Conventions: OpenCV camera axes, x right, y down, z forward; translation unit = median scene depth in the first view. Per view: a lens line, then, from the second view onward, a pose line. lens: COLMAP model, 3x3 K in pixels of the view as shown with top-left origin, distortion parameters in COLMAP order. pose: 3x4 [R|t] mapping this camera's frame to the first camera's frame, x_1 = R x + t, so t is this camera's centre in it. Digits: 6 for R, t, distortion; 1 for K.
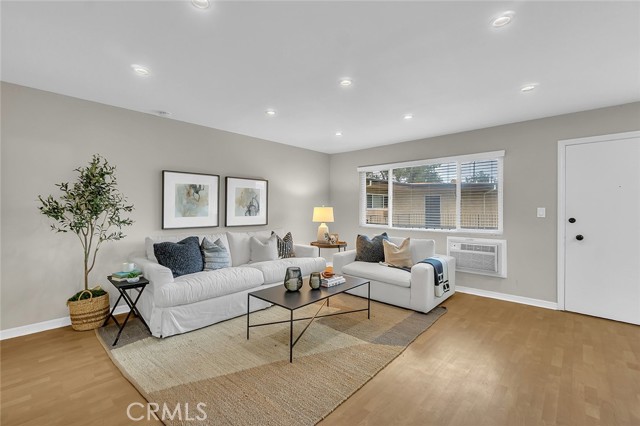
lens RADIAL K [[274.4, 0, 316.8], [0, 274.4, 210.2], [0, 0, 1]] dist [-0.002613, 0.000102]
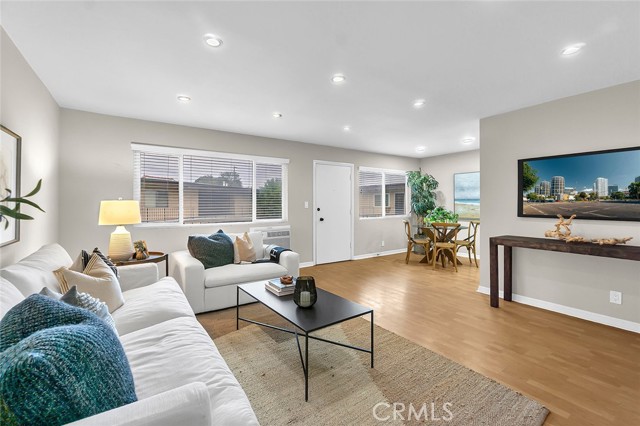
lens RADIAL K [[270.1, 0, 319.2], [0, 270.1, 206.7], [0, 0, 1]] dist [0.000417, 0.000188]
pose [[0.226531, -0.016317, 0.973867, -0.578856], [0.008816, 0.999853, 0.014702, -0.002235], [-0.973964, 0.005255, 0.226641, 0.548783]]
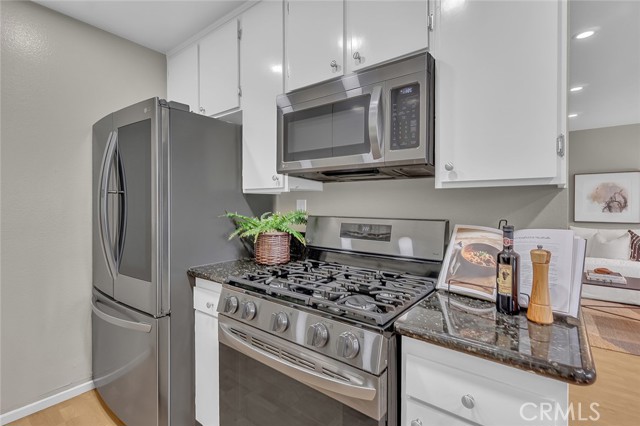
lens RADIAL K [[304.9, 0, 316.0], [0, 304.9, 207.1], [0, 0, 1]] dist [-0.004418, 0.001388]
pose [[0.084309, -0.002222, -0.996437, 0.807657], [-0.000706, 0.999997, -0.002290, 0.006917], [0.996439, 0.000896, 0.084308, -0.090738]]
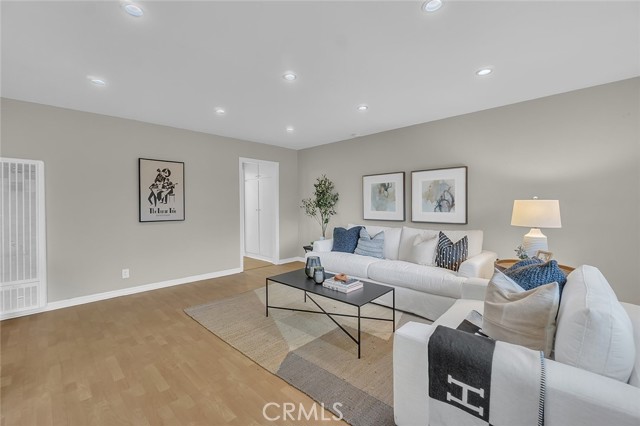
lens RADIAL K [[274.4, 0, 318.5], [0, 274.4, 211.1], [0, 0, 1]] dist [-0.002613, 0.000102]
pose [[-0.013348, 0.020004, -0.999711, 0.719470], [0.000322, 0.999800, 0.020001, 0.001082], [0.999911, -0.000055, -0.013352, 0.729063]]
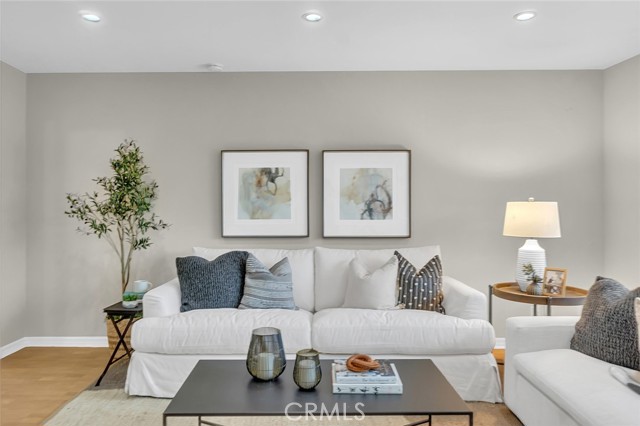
lens RADIAL K [[455.7, 0, 318.6], [0, 455.7, 207.5], [0, 0, 1]] dist [-0.003843, 0.002620]
pose [[0.680441, -0.002896, -0.732797, 0.390659], [0.000997, 0.999995, -0.003027, -0.000208], [0.732802, 0.001329, 0.680441, 0.373069]]
